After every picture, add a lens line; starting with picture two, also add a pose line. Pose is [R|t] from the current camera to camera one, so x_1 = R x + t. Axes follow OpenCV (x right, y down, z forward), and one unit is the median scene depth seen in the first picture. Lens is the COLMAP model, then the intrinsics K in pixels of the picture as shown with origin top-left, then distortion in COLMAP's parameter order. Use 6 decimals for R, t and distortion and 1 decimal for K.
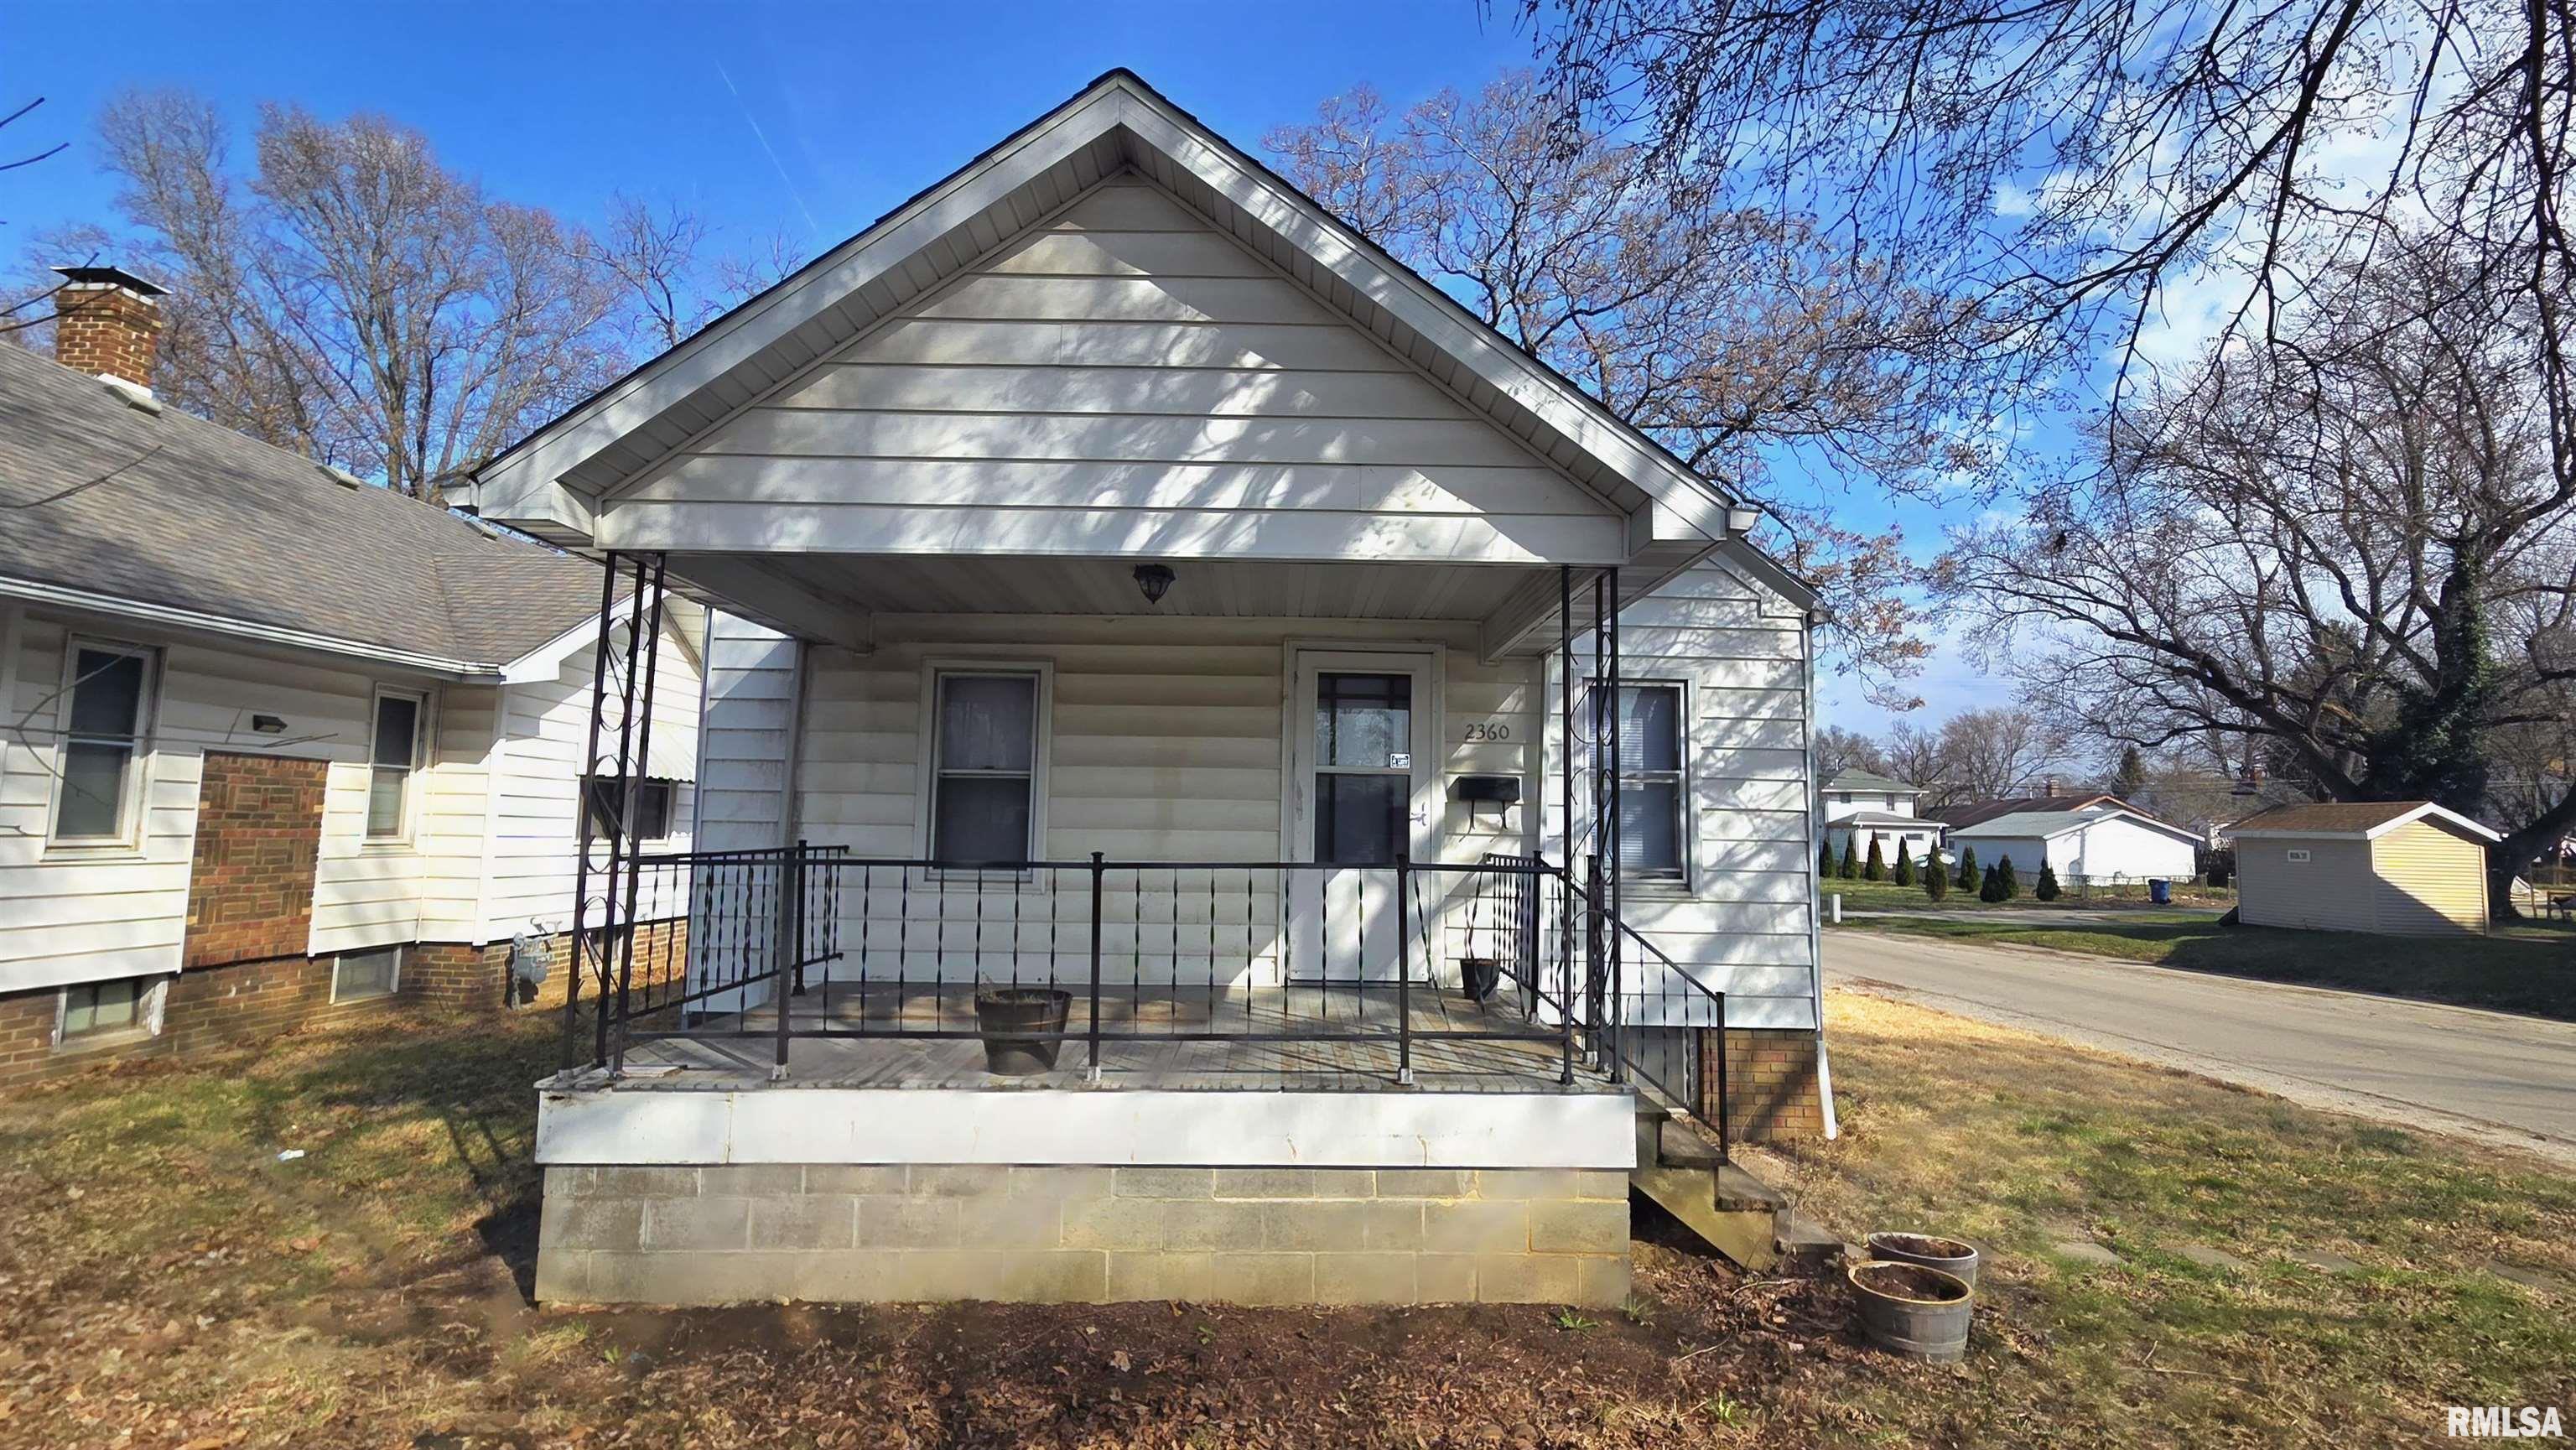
lens RADIAL K [[1089.3, 0, 1307.9], [0, 1089.3, 735.5], [0, 0, 1]] dist [-0.000177, 0.000397]
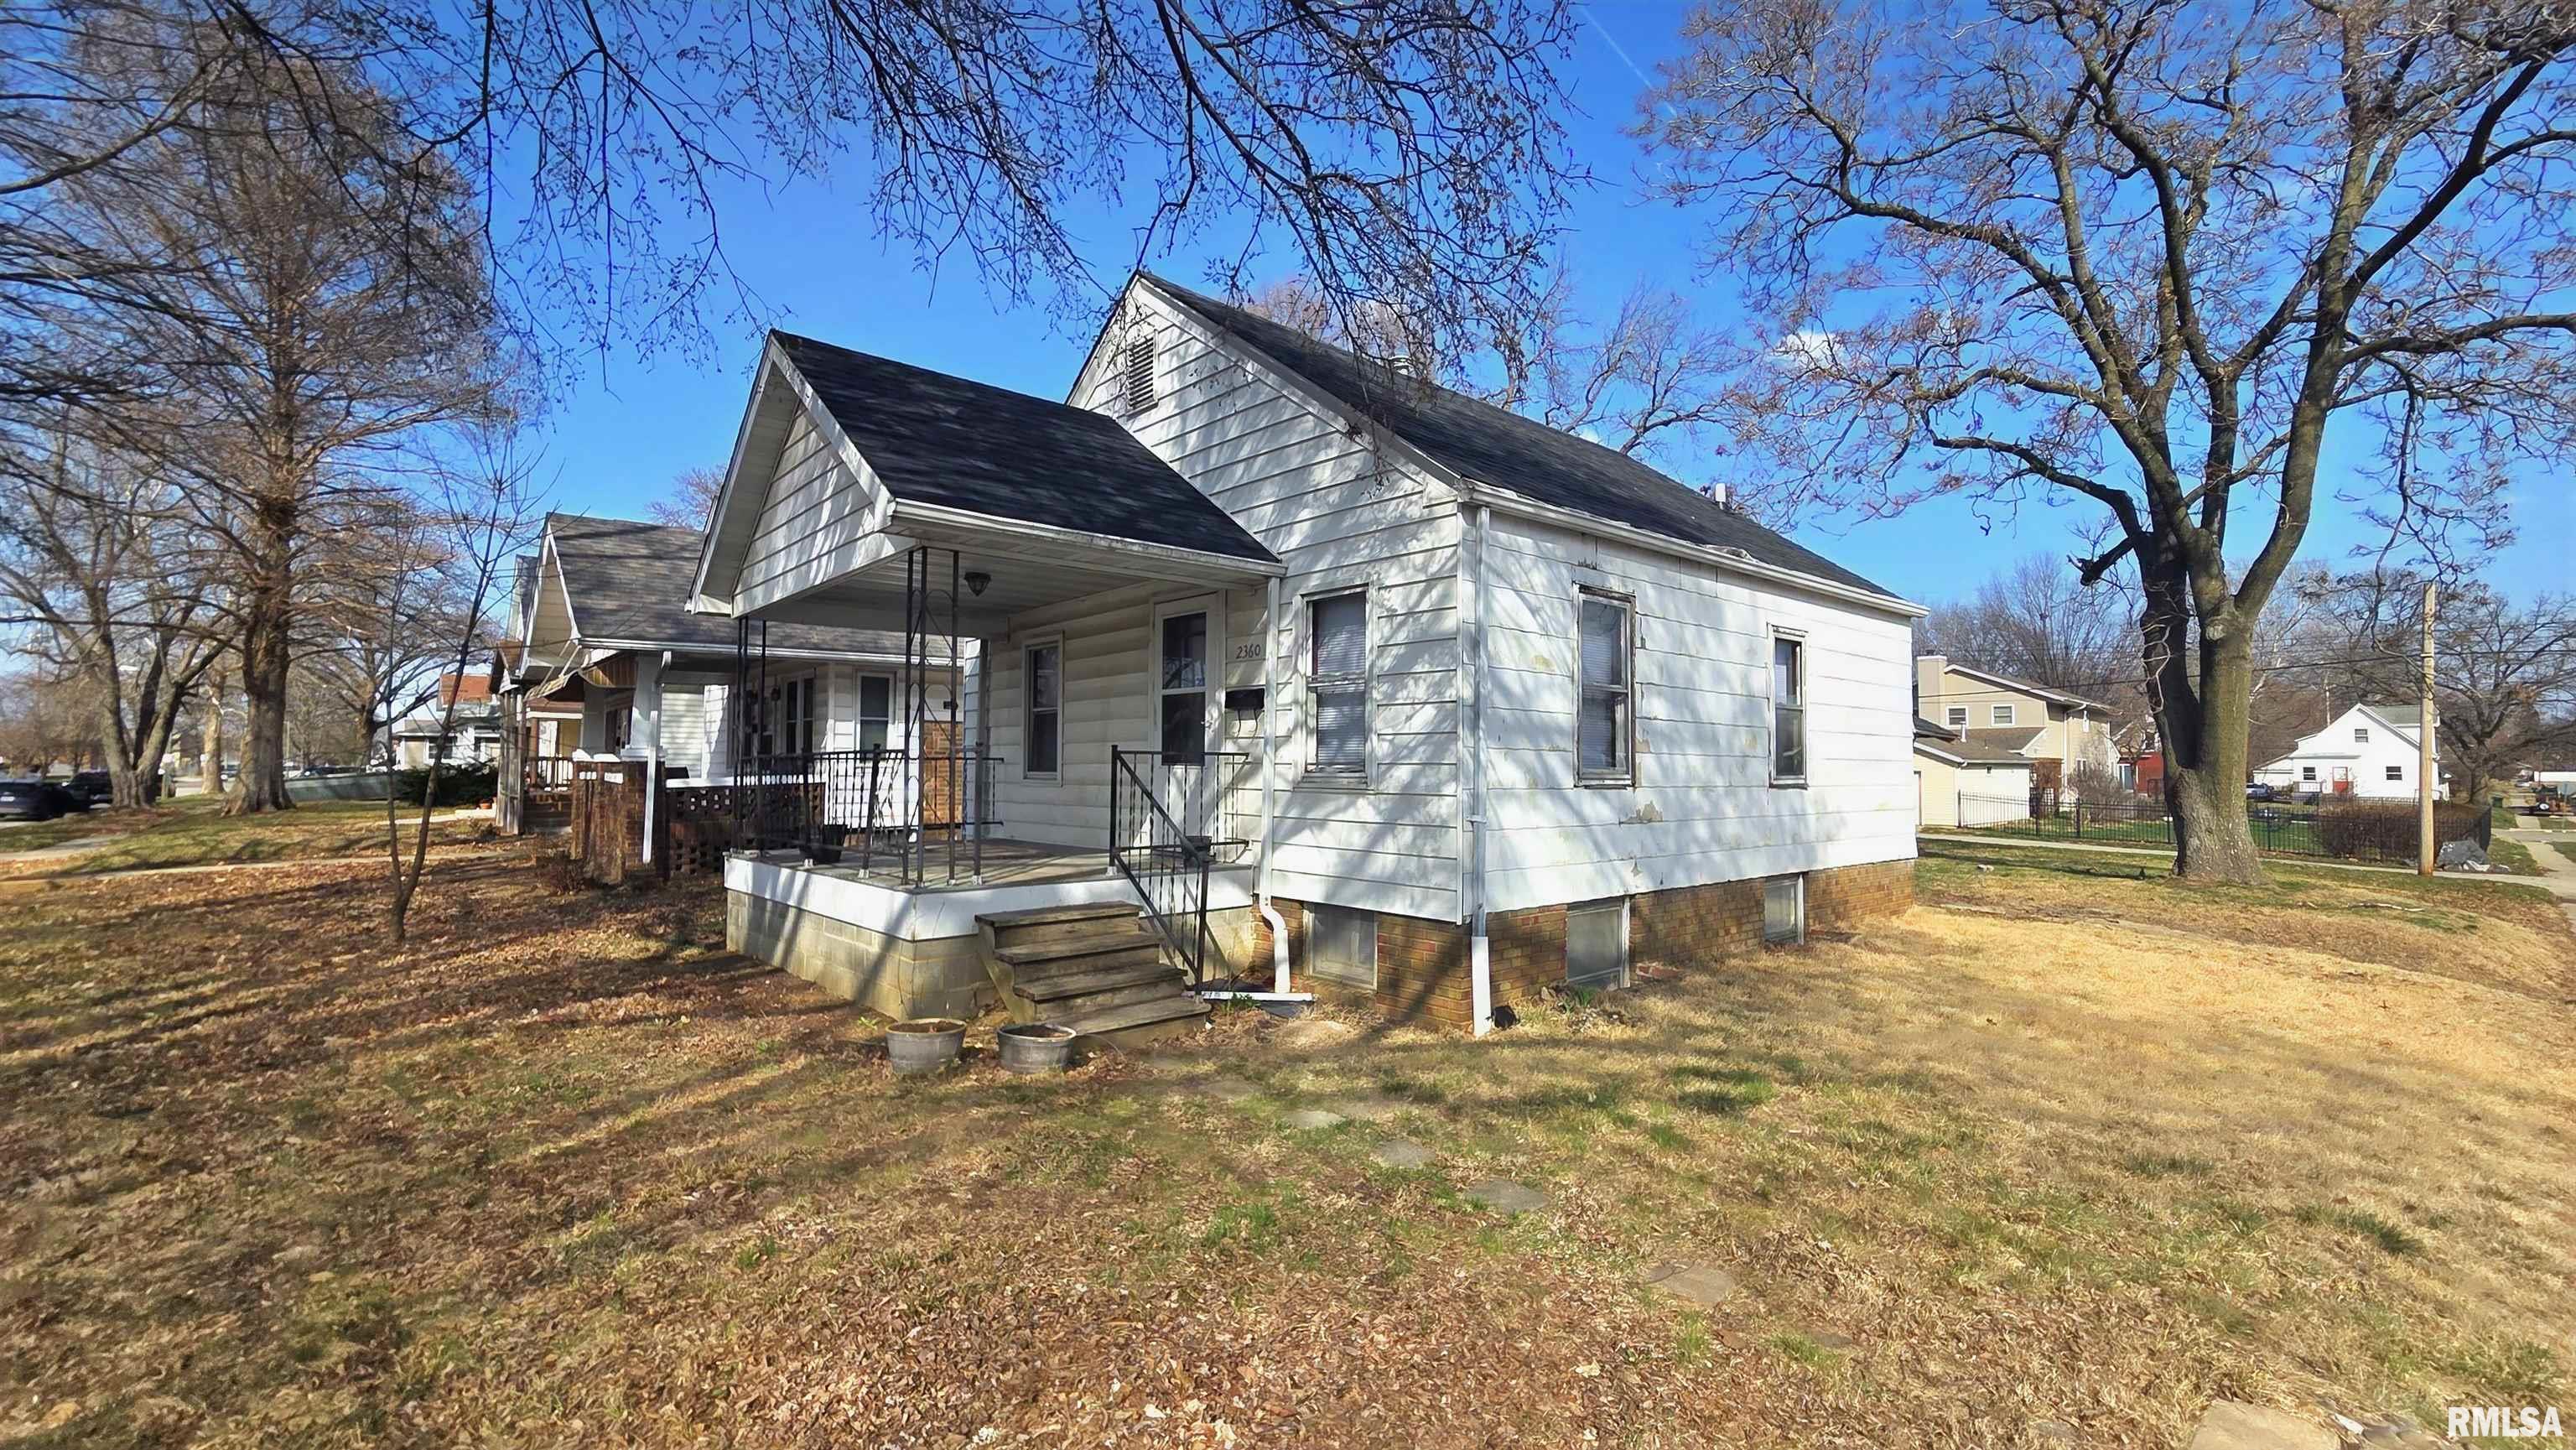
lens RADIAL K [[1089.3, 0, 1307.9], [0, 1089.3, 735.5], [0, 0, 1]] dist [-0.000177, 0.000397]
pose [[0.653947, -0.029612, -0.755960, 1.160960], [0.066370, 0.997627, 0.018335, 0.072733], [0.753623, -0.062163, 0.654361, 0.238112]]
